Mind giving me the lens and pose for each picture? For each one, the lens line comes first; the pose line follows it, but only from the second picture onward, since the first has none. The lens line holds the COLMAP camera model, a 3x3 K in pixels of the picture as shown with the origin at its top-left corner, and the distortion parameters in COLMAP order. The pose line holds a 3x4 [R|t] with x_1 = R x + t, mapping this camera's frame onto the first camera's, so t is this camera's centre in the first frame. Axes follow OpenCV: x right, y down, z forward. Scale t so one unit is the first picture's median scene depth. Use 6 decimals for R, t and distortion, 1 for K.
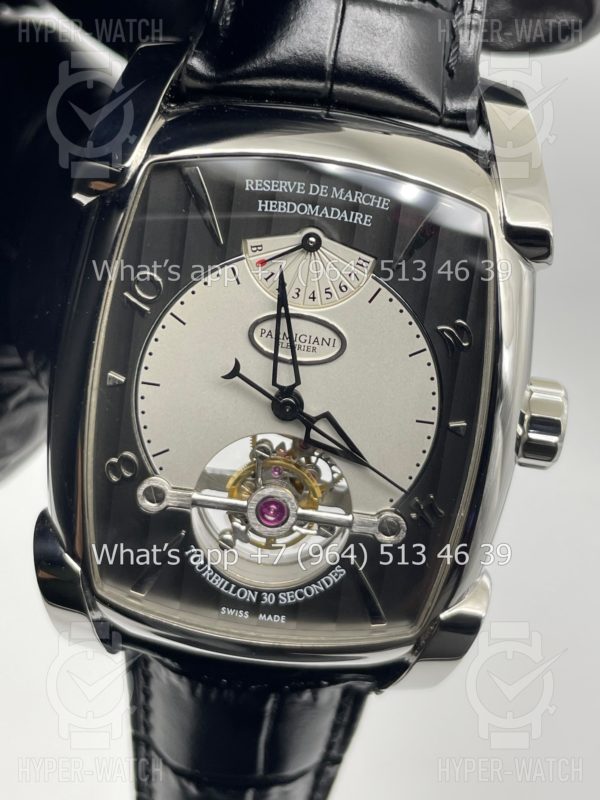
lens RADIAL K [[1202.8, 0, 309.9], [0, 1202.8, 357.4], [0, 0, 1]] dist [0.081201, 0.000000]
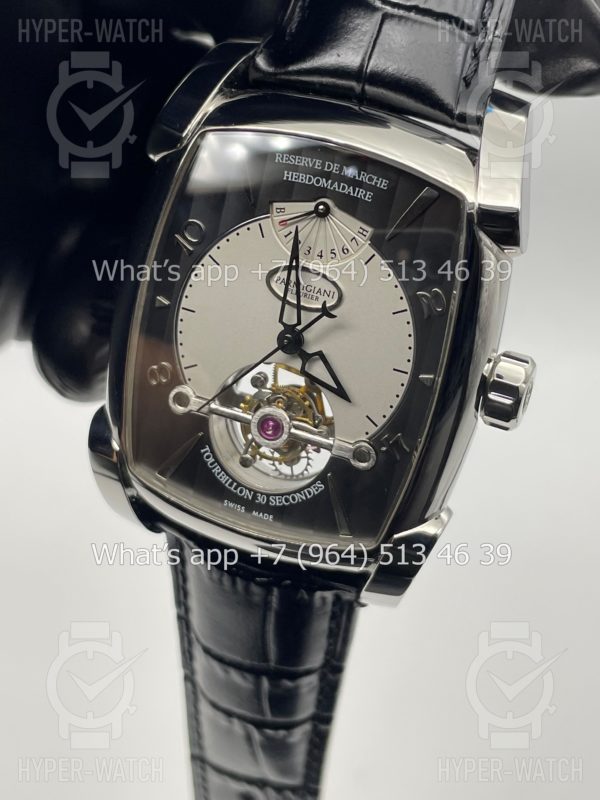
lens RADIAL K [[1202.8, 0, 304.4], [0, 1202.8, 378.5], [0, 0, 1]] dist [0.081201, 0.000000]
pose [[0.960374, 0.139153, -0.241490, 0.293980], [-0.142301, 0.989813, 0.004442, 0.069344], [0.239648, 0.030098, 0.970393, -0.182987]]
